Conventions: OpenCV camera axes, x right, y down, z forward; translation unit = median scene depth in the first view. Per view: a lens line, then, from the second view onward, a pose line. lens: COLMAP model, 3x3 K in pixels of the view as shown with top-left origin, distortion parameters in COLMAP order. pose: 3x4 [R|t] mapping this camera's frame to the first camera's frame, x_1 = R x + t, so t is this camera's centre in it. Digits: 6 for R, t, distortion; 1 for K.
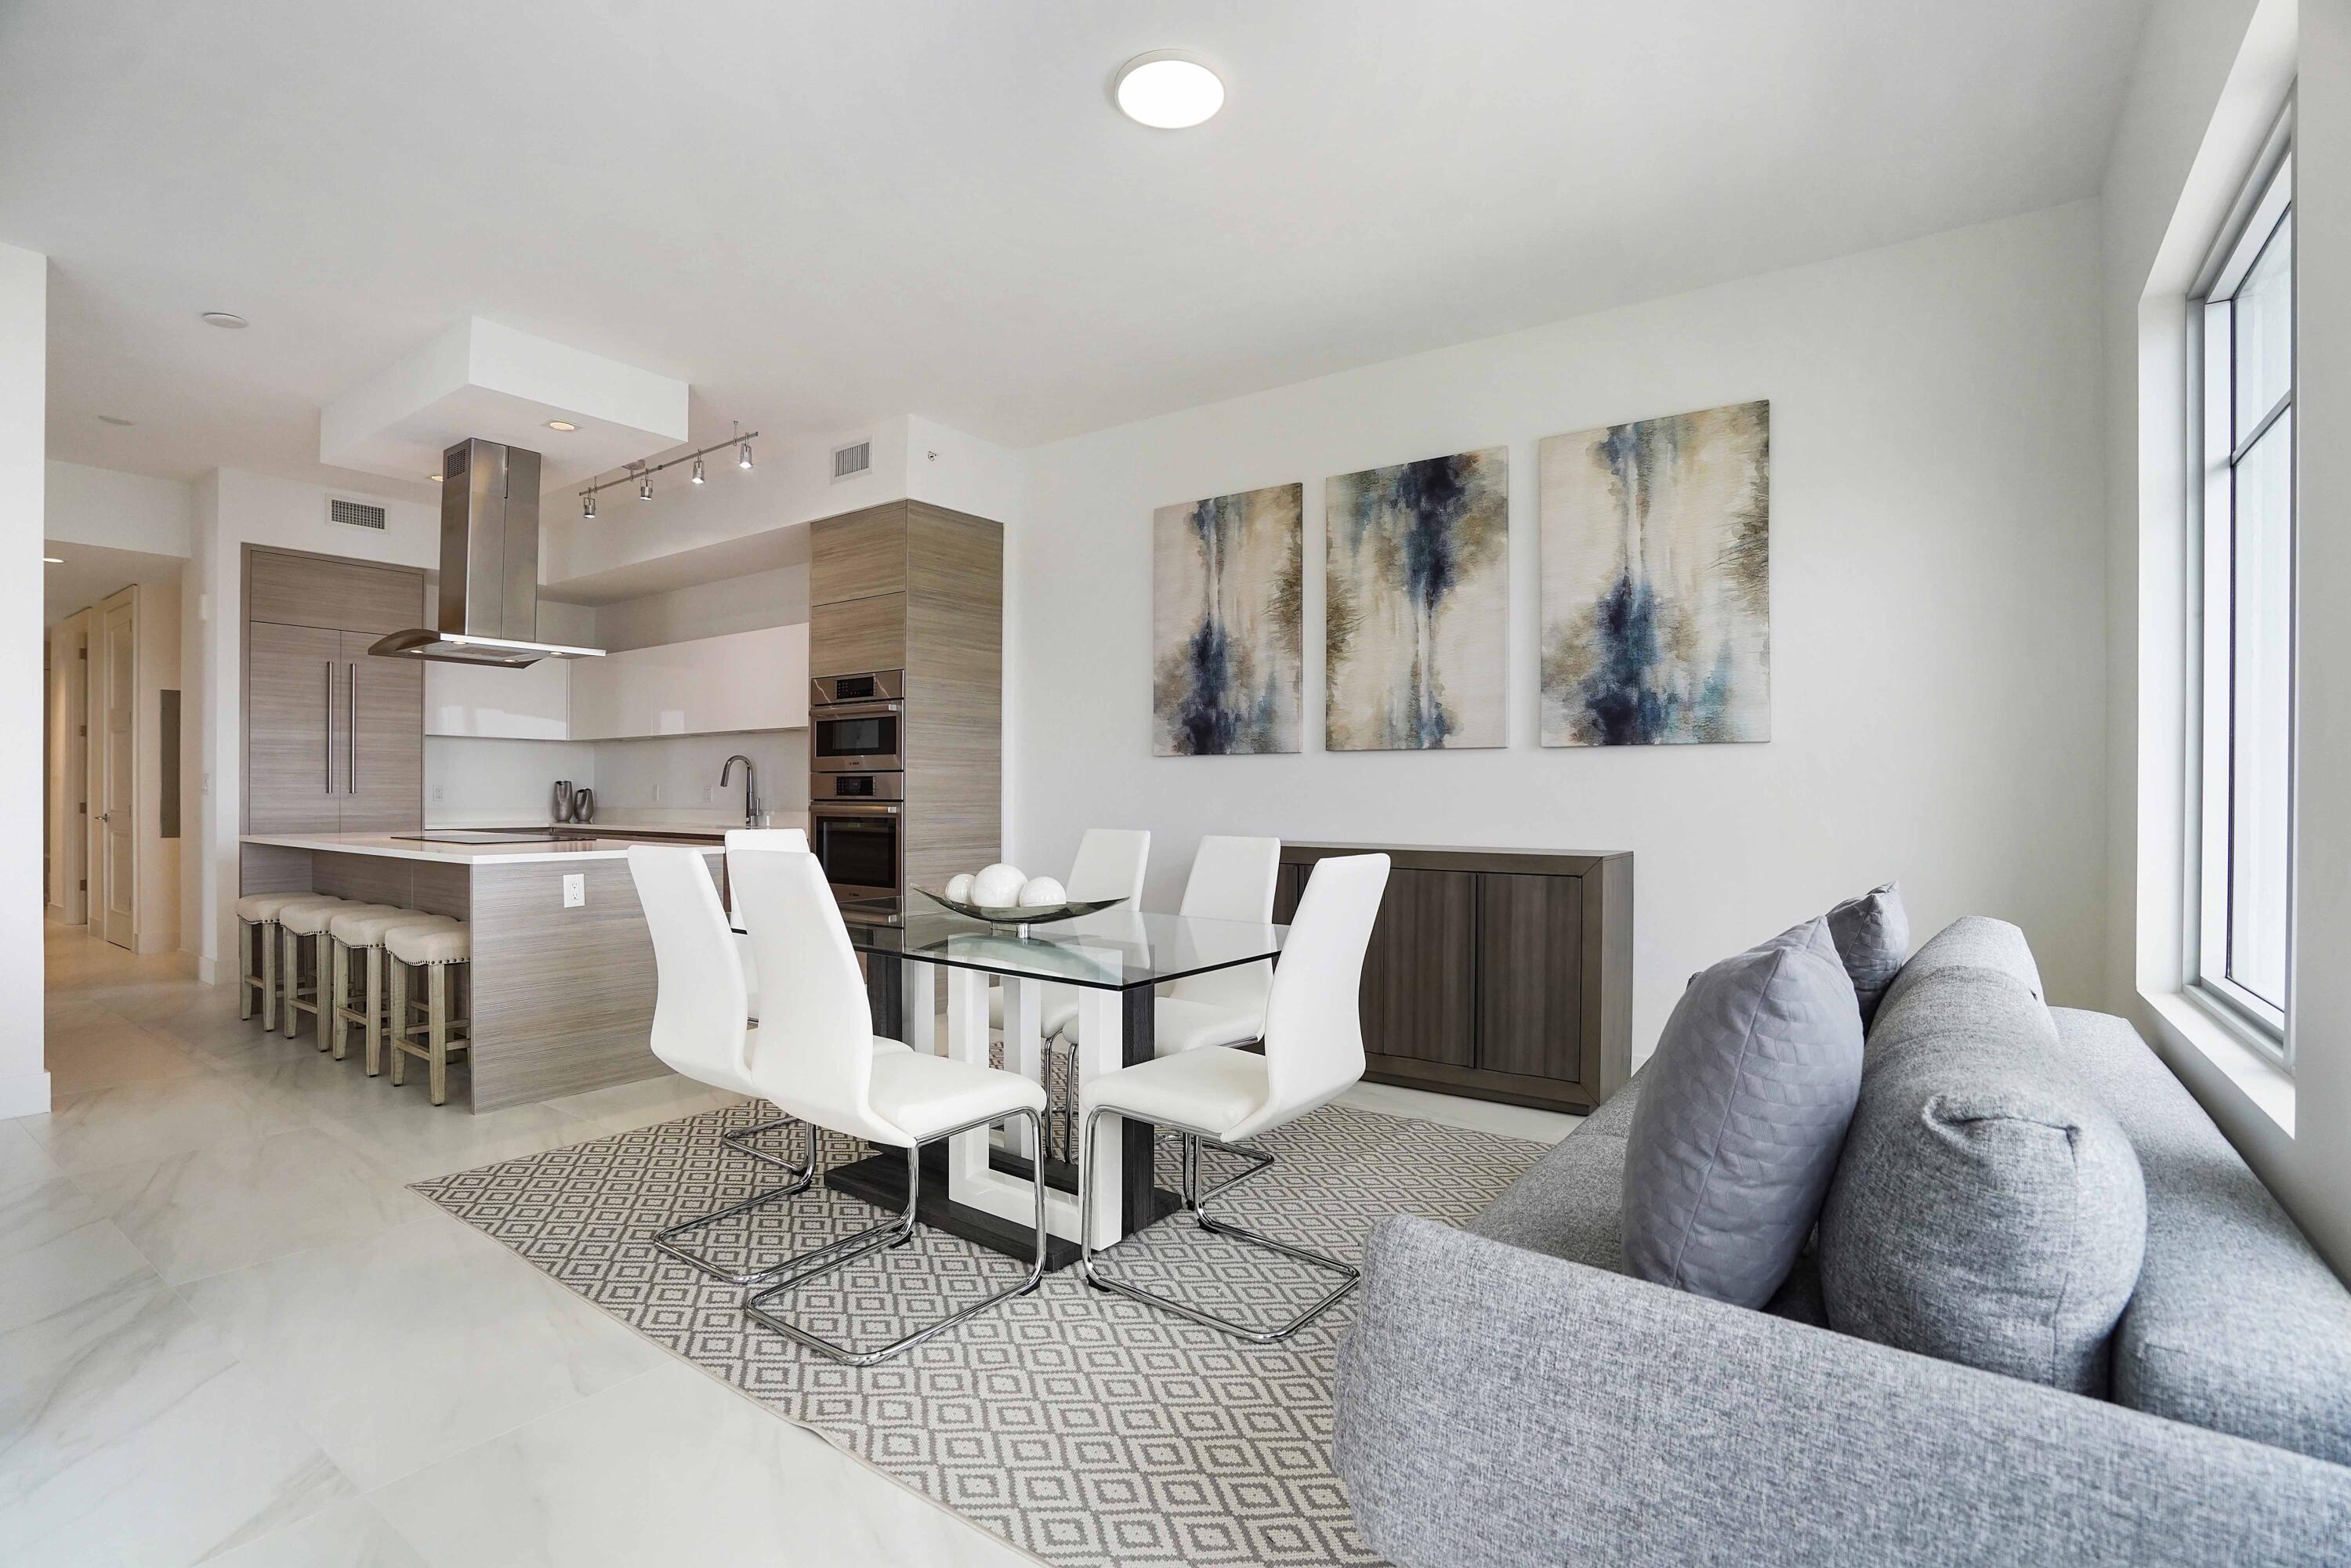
lens RADIAL K [[1094.6, 0, 1188.4], [0, 1094.6, 796.3], [0, 0, 1]] dist [-0.036378, 0.006433]
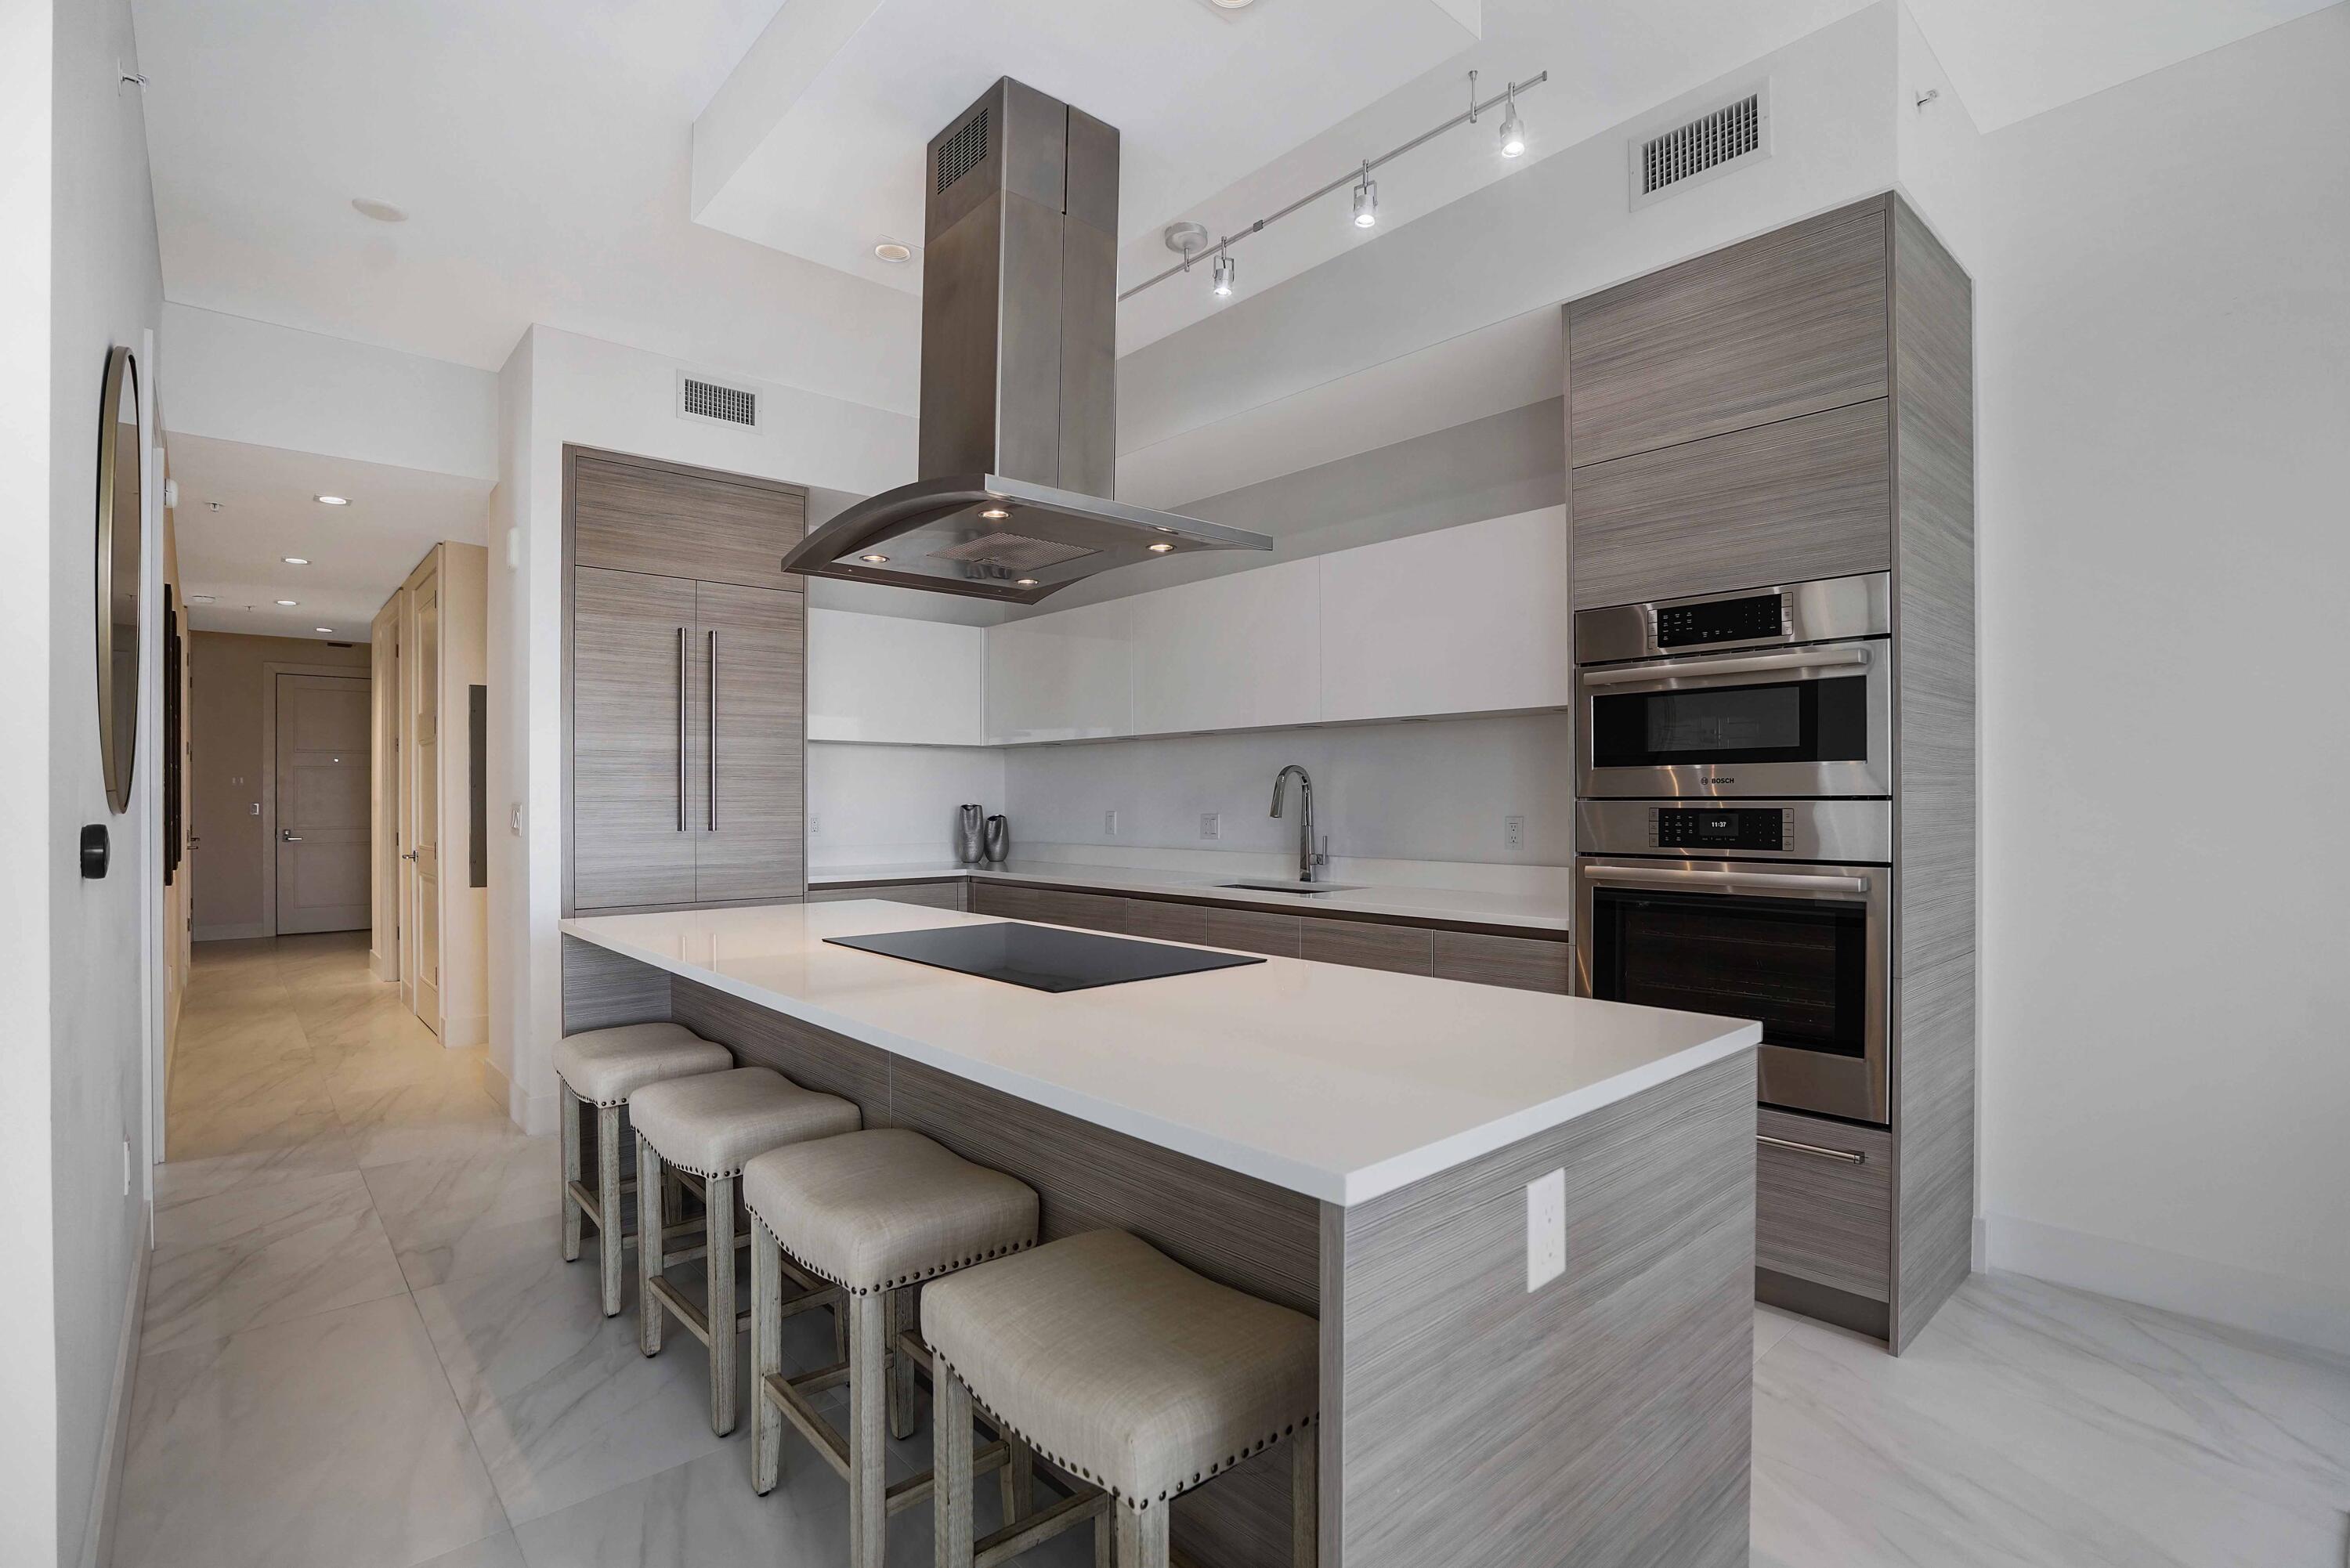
lens RADIAL K [[1094.0, 0, 1181.6], [0, 1094.0, 800.0], [0, 0, 1]] dist [-0.036378, 0.006433]
pose [[0.978179, -0.004095, -0.207725, -0.380683], [0.003399, 0.999987, -0.003707, -0.018342], [0.207737, 0.002920, 0.978180, 0.432593]]
